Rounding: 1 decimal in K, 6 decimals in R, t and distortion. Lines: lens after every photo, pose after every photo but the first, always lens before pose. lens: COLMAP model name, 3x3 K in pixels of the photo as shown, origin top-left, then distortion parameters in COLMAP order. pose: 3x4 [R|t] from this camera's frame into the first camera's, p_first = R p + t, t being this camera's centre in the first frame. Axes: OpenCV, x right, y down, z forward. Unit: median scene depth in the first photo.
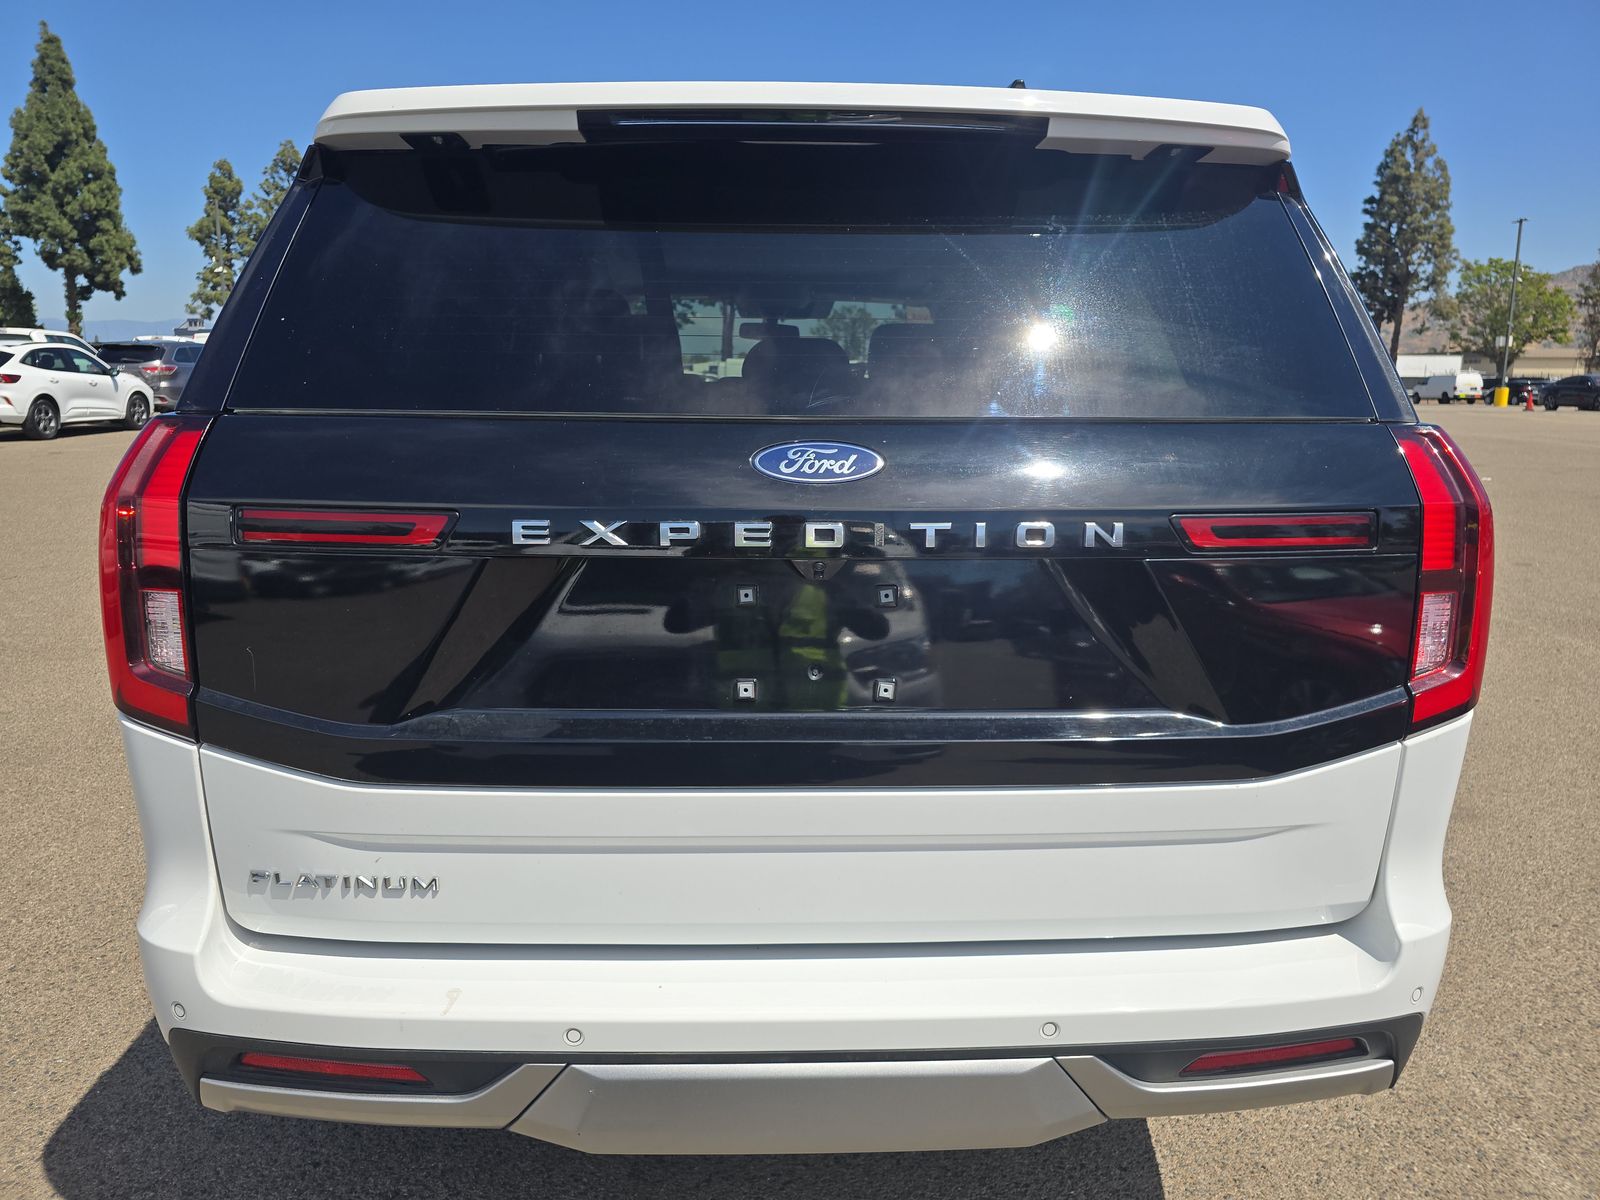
lens RADIAL K [[1080.8, 0, 800.0], [0, 1080.8, 600.0], [0, 0, 1]] dist [0.069576, -0.062151]
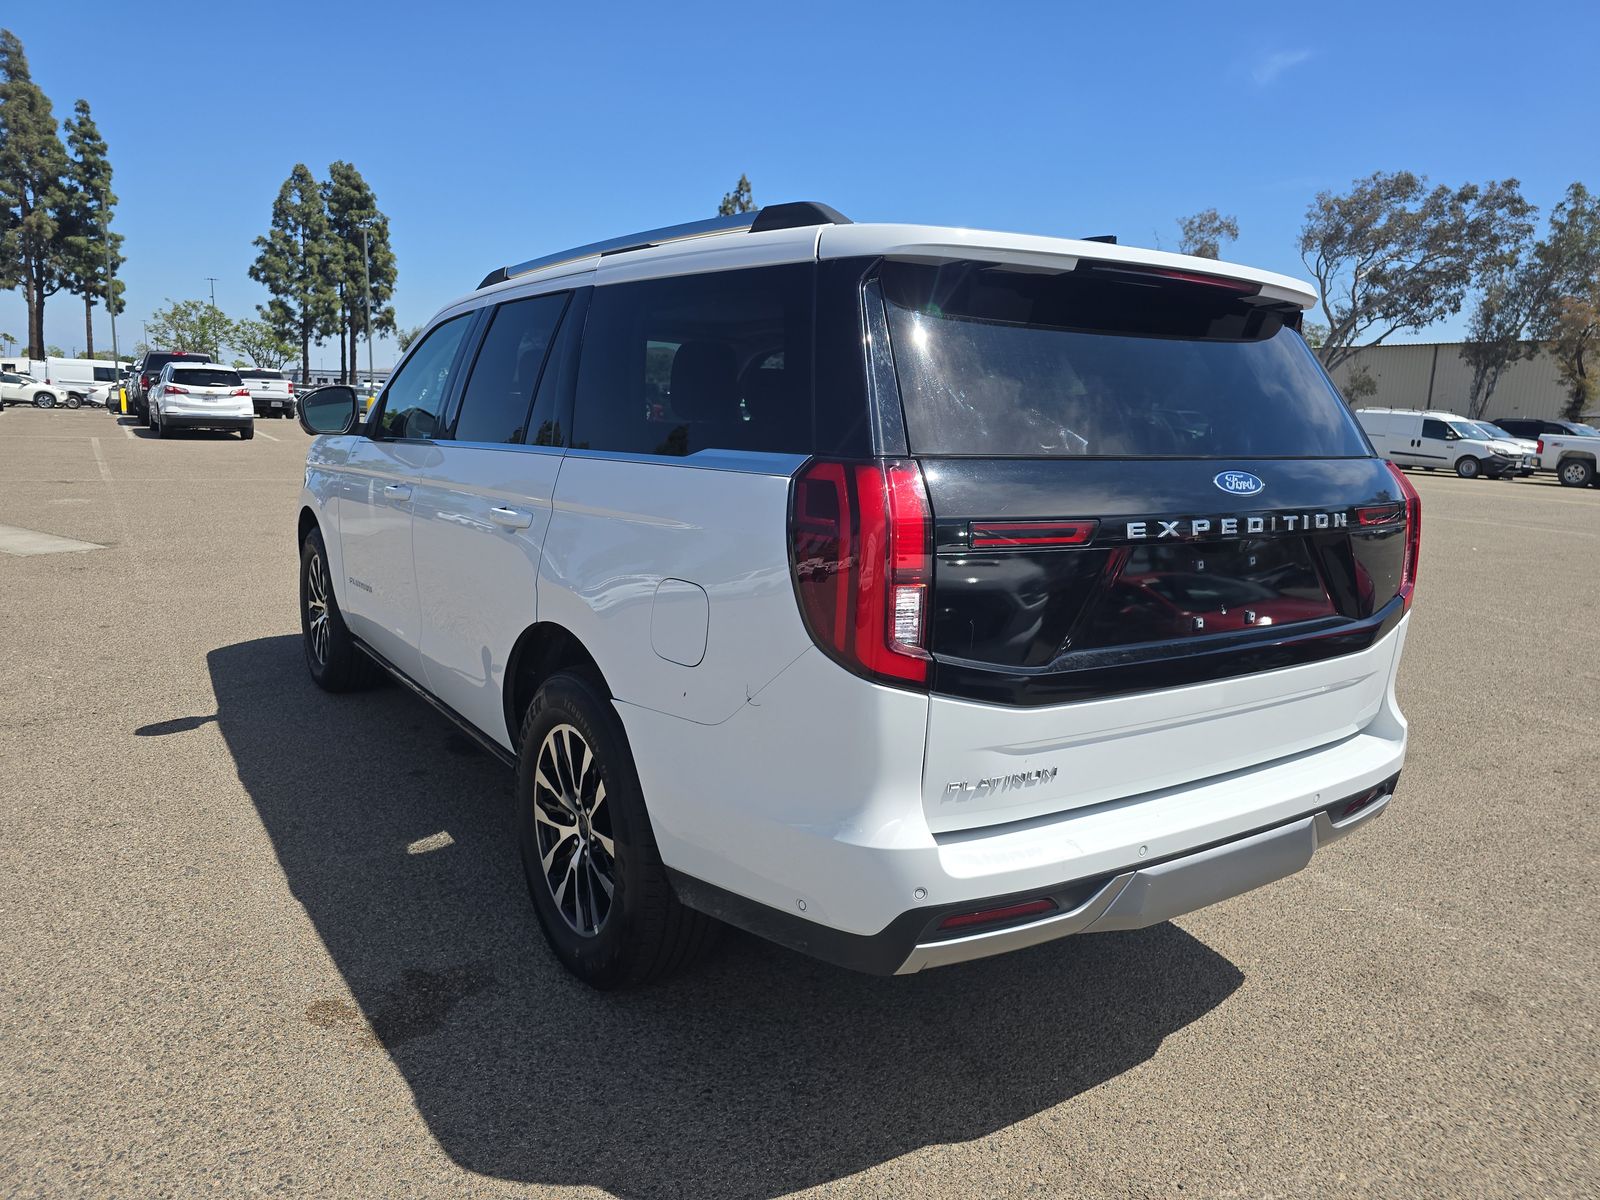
lens RADIAL K [[1080.8, 0, 800.0], [0, 1080.8, 600.0], [0, 0, 1]] dist [0.069576, -0.062151]
pose [[0.846913, -0.071497, 0.526904, -1.294664], [0.078761, 0.996856, 0.008669, -0.011964], [-0.525867, 0.034158, 0.849881, -0.075832]]
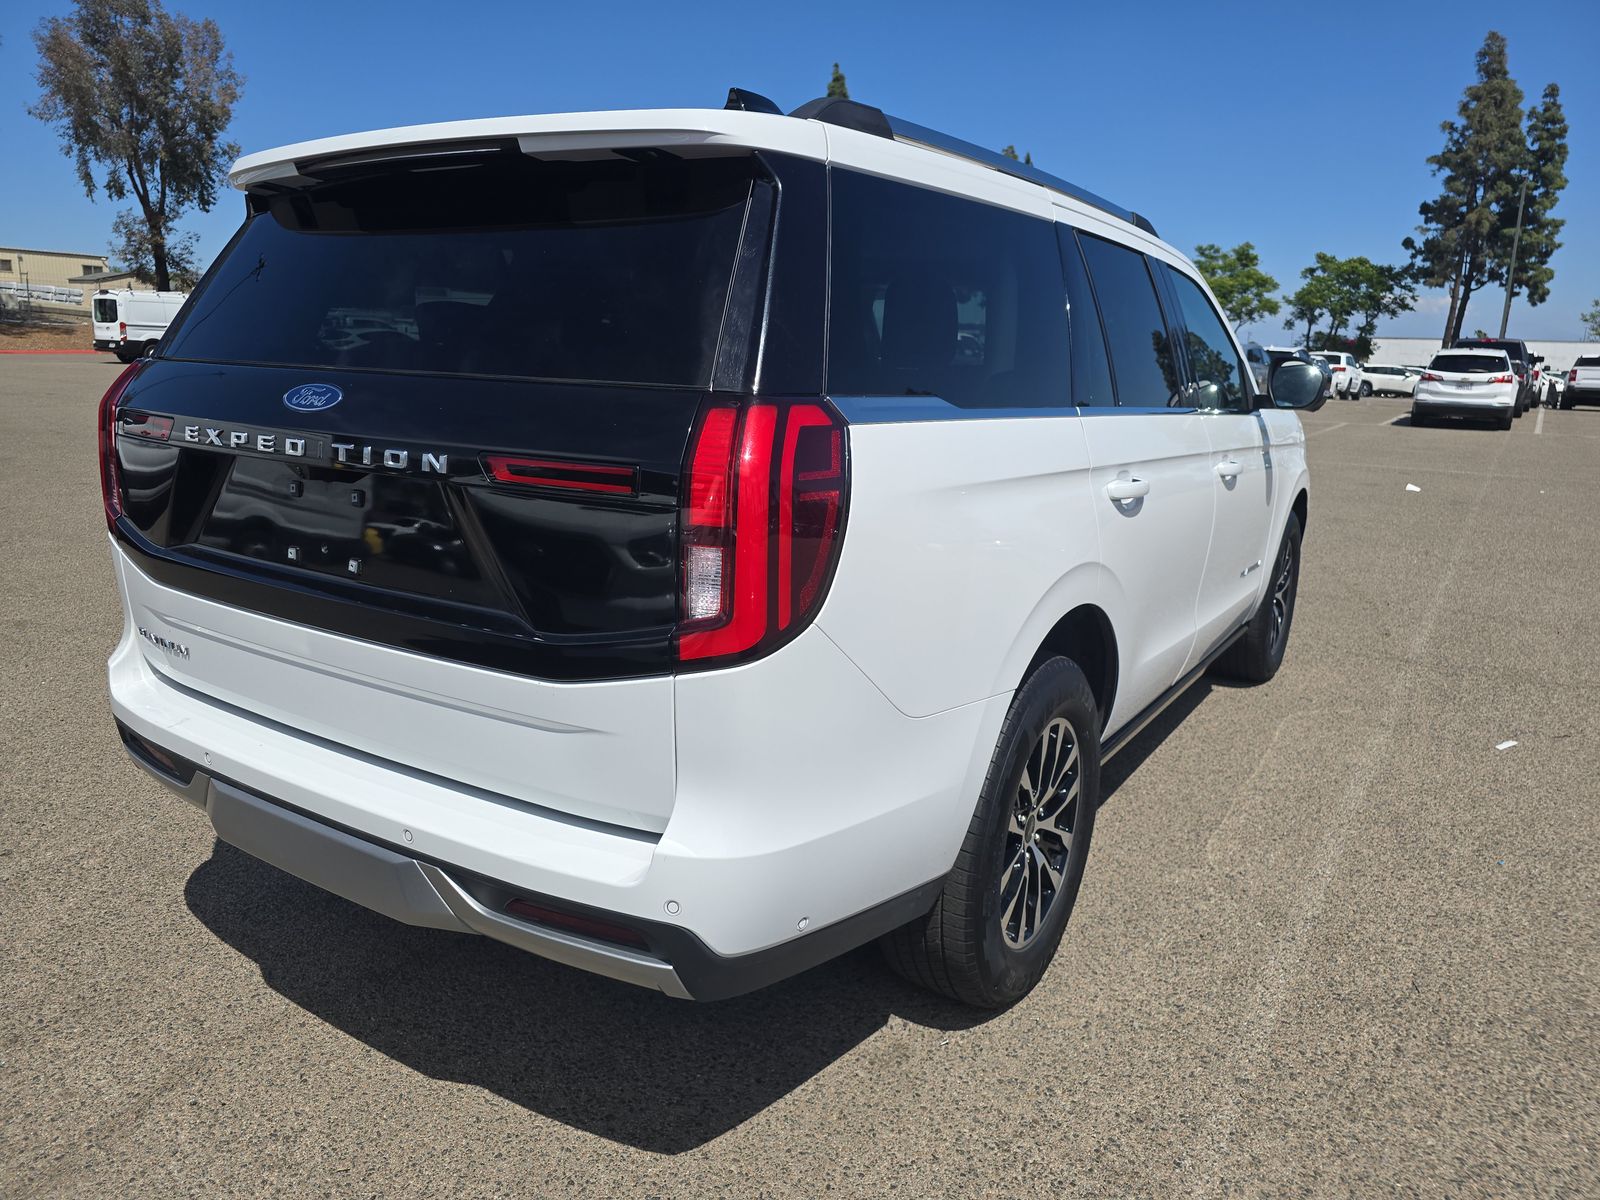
lens RADIAL K [[1090.2, 0, 800.0], [0, 1090.2, 600.0], [0, 0, 1]] dist [0.052493, -0.038773]
pose [[0.817560, 0.140986, -0.558318, 1.219765], [-0.137030, 0.989346, 0.049172, -0.019508], [0.559302, 0.036305, 0.828168, 0.143881]]
